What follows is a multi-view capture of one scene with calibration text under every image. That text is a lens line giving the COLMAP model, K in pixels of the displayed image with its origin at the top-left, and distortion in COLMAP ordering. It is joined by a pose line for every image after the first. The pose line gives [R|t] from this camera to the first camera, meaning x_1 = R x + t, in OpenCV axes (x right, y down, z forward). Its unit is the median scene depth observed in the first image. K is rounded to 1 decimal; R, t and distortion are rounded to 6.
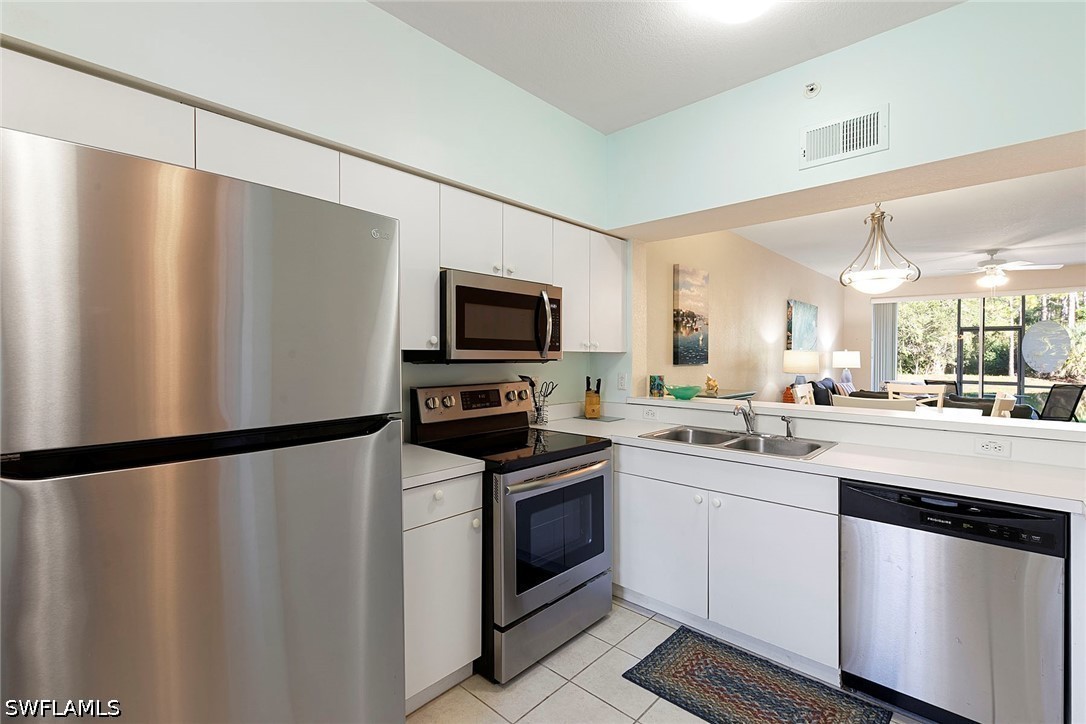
lens RADIAL K [[488.7, 0, 546.4], [0, 488.7, 356.7], [0, 0, 1]] dist [-0.000090, 0.000185]
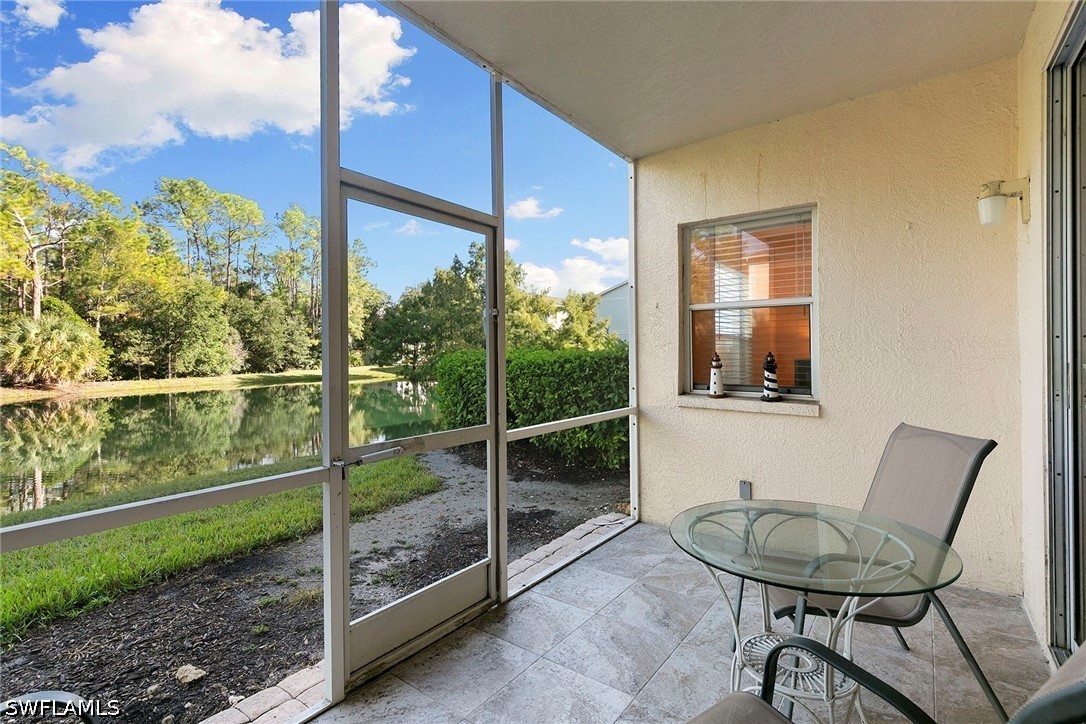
lens RADIAL K [[497.6, 0, 553.0], [0, 497.6, 352.4], [0, 0, 1]] dist [0.000852, 0.000807]
pose [[-0.107673, 0.000759, 0.994186, 2.144309], [0.012767, 0.999918, 0.000619, 0.043448], [-0.994104, 0.012759, -0.107674, 3.130917]]
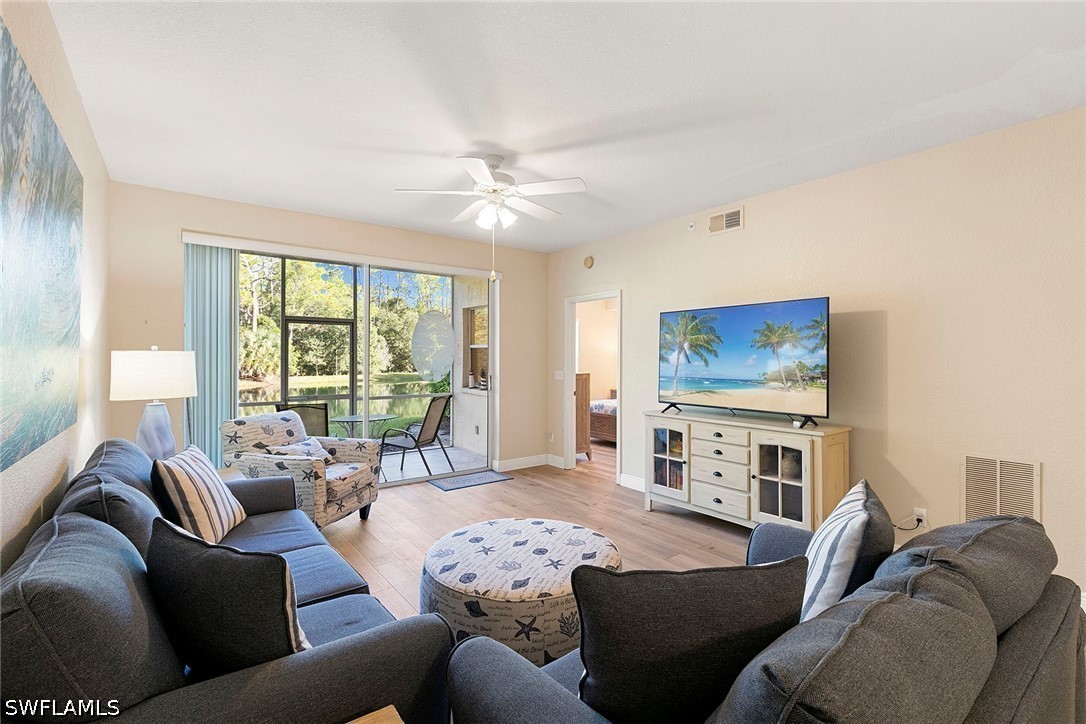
lens RADIAL K [[488.7, 0, 546.4], [0, 488.7, 356.7], [0, 0, 1]] dist [-0.000090, 0.000185]
pose [[0.167193, -0.000979, 0.985924, 0.849355], [0.003078, 0.999995, 0.000471, -0.011468], [-0.985919, 0.002956, 0.167195, 1.800912]]
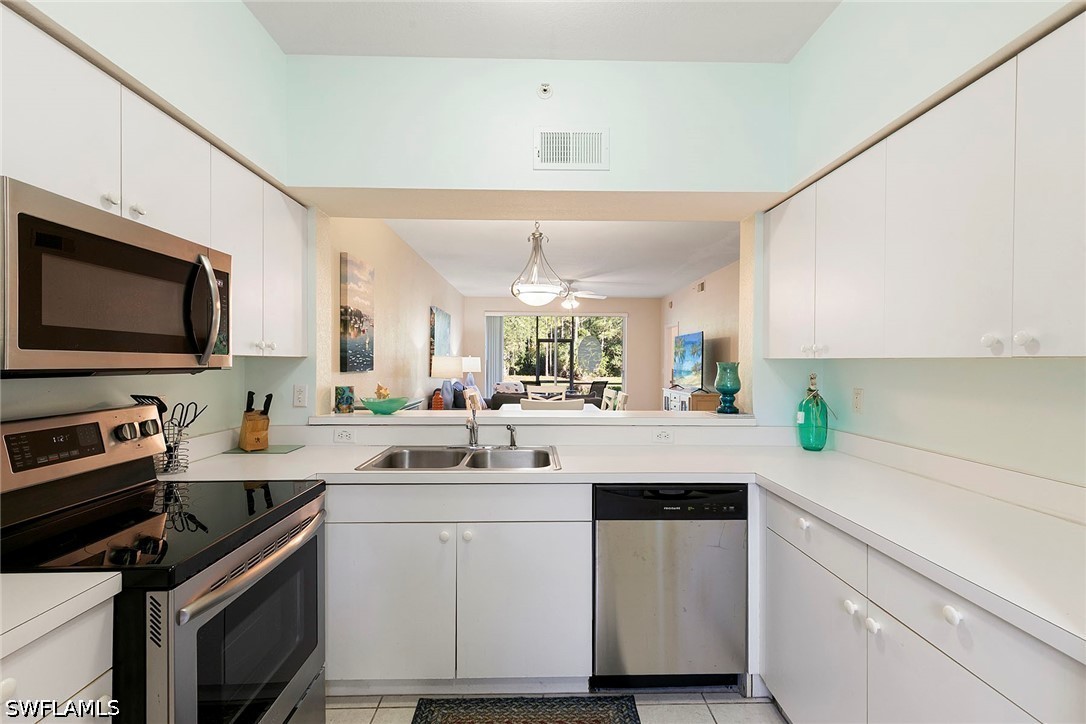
lens RADIAL K [[491.4, 0, 546.1], [0, 491.4, 360.9], [0, 0, 1]] dist [0.002410, 0.000090]
pose [[0.716401, 0.000413, 0.697689, -0.105731], [0.001330, 0.999997, -0.001957, -0.001093], [-0.697688, 0.002330, 0.716398, 0.213708]]
